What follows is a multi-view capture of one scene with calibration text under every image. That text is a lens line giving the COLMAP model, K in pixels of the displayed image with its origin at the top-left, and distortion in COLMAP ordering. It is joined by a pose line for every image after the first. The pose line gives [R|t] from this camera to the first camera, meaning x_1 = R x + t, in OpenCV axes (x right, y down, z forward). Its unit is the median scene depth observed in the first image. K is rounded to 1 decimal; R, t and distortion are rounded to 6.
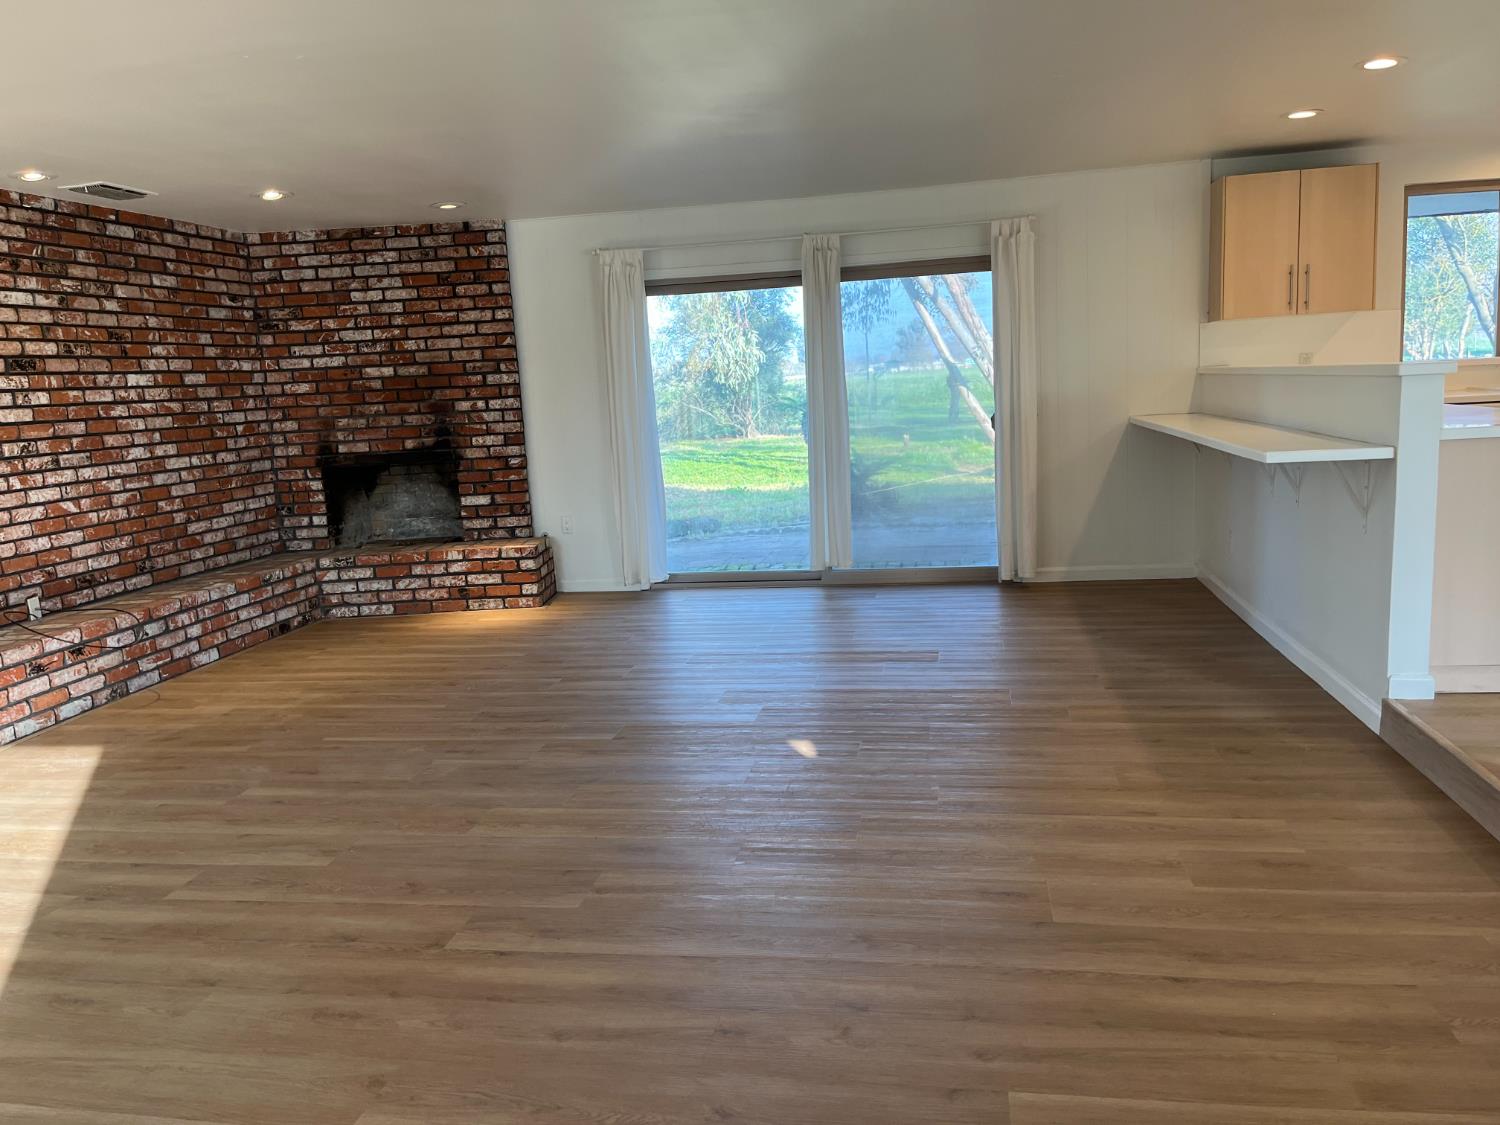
lens RADIAL K [[1124.2, 0, 755.7], [0, 1124.2, 570.7], [0, 0, 1]] dist [0.073601, -0.096908]
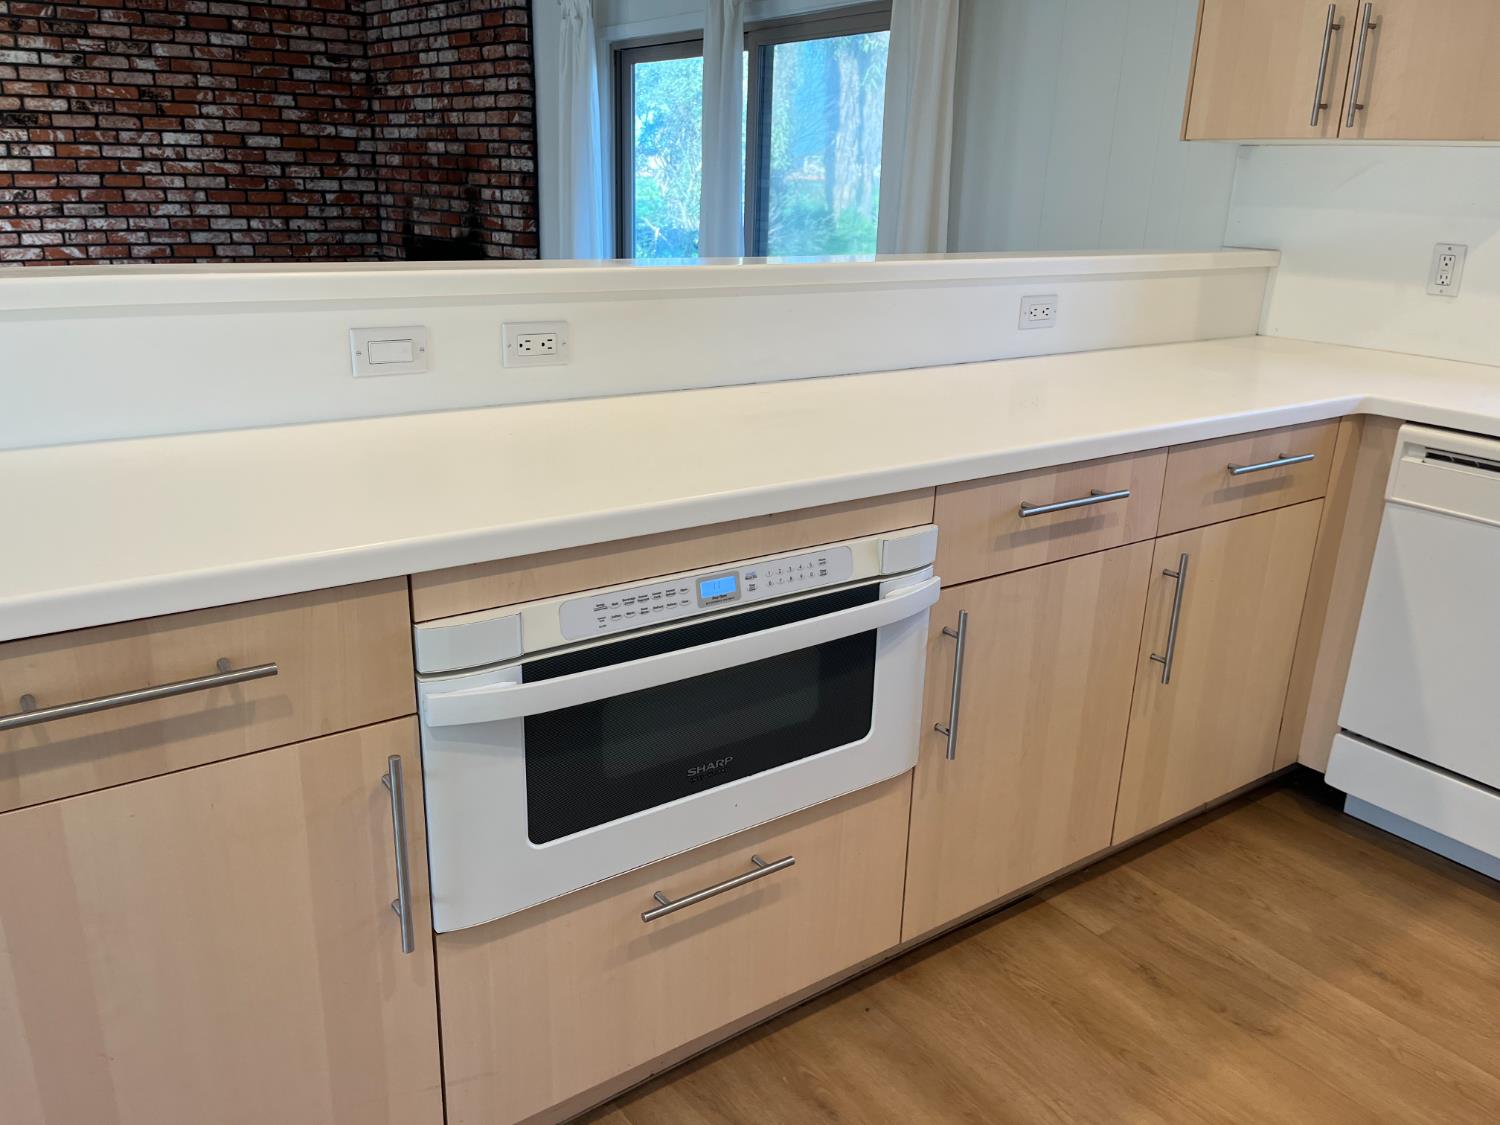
lens RADIAL K [[1148.8, 0, 750.0], [0, 1148.8, 562.5], [0, 0, 1]] dist [0.160491, -0.203238]
pose [[0.705884, 0.288507, -0.646910, 0.586680], [-0.177189, 0.956176, 0.233090, -0.126761], [0.685808, -0.049909, 0.726069, 0.489512]]
